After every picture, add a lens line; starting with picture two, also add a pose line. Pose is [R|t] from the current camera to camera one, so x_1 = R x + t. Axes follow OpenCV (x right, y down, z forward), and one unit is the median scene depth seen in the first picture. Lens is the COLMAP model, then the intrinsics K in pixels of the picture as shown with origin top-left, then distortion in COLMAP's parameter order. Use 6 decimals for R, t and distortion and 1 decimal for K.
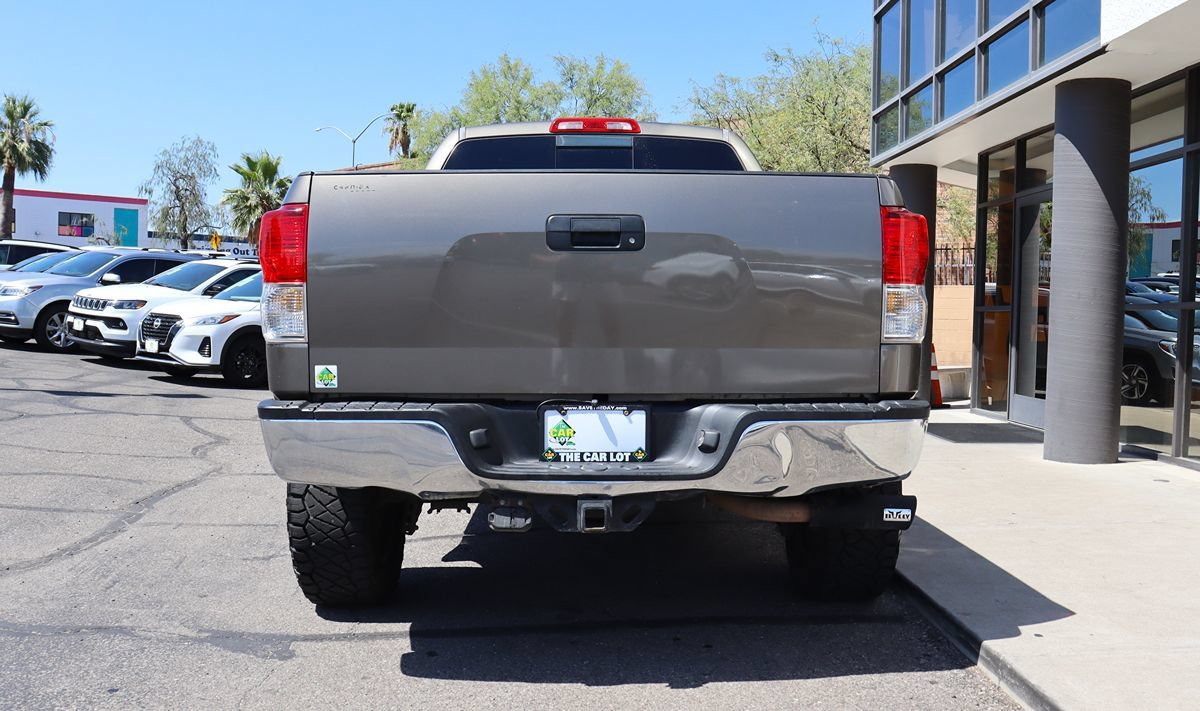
lens RADIAL K [[1157.4, 0, 603.6], [0, 1157.4, 385.6], [0, 0, 1]] dist [-0.170690, 0.162709]
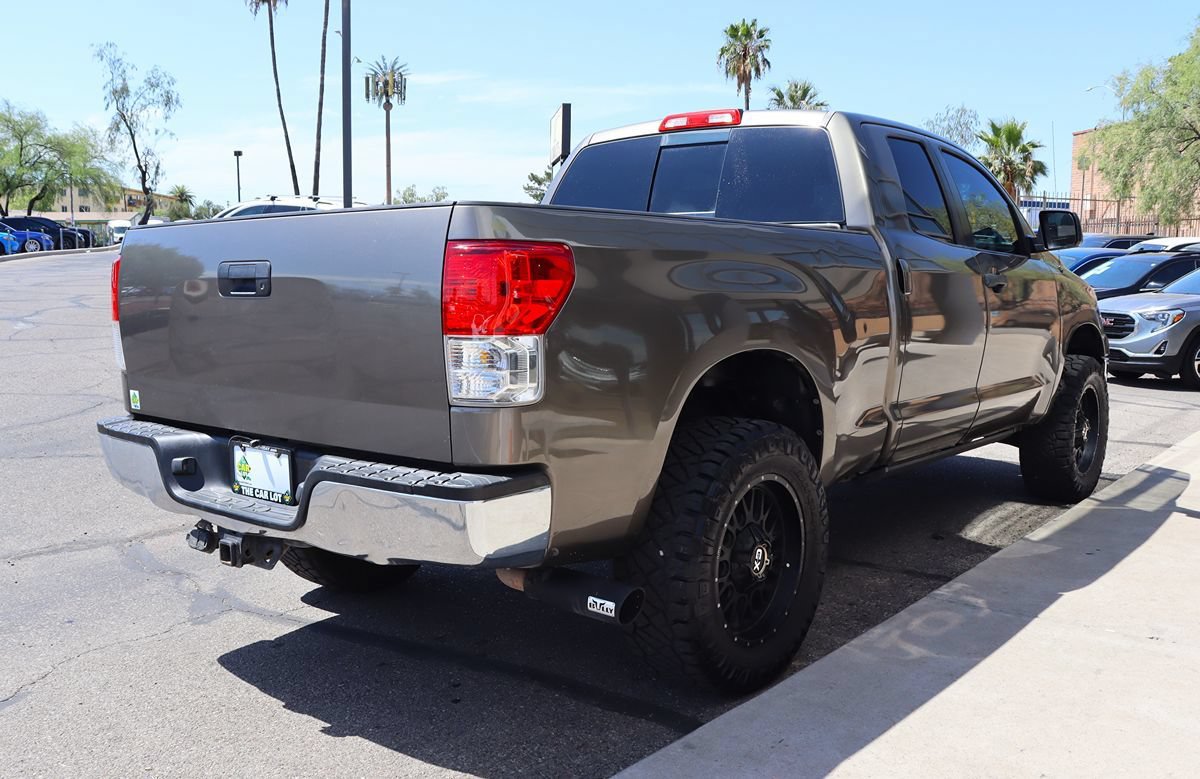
lens RADIAL K [[1098.3, 0, 572.5], [0, 1098.3, 420.7], [0, 0, 1]] dist [-0.154029, 0.007198]
pose [[0.750876, 0.080701, -0.655494, 0.507172], [-0.032075, 0.995791, 0.085855, -0.058707], [0.659664, -0.043442, 0.750305, 0.274308]]
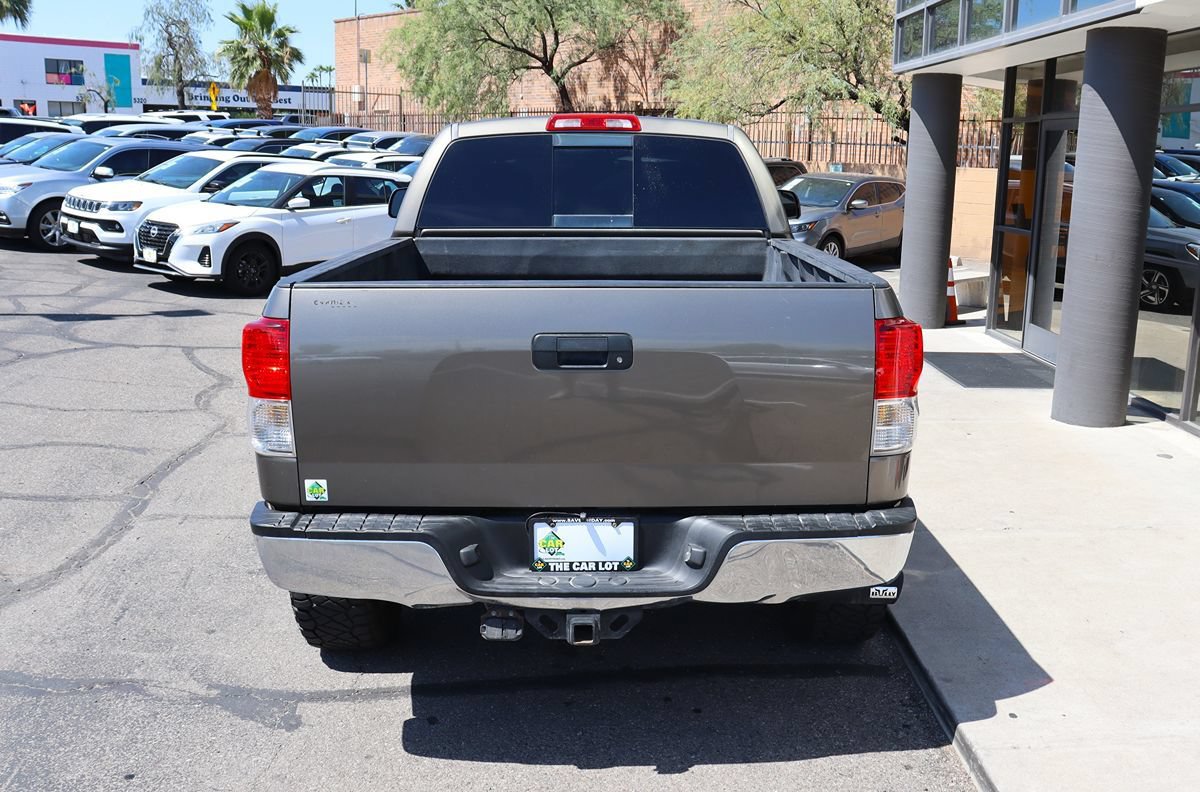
lens RADIAL K [[1174.9, 0, 627.2], [0, 1174.9, 446.2], [0, 0, 1]] dist [-0.170735, 0.161781]
pose [[0.999985, -0.000435, 0.005515, 0.015070], [-0.000582, 0.983076, 0.183197, -0.139877], [-0.005502, -0.183197, 0.983061, 0.002487]]
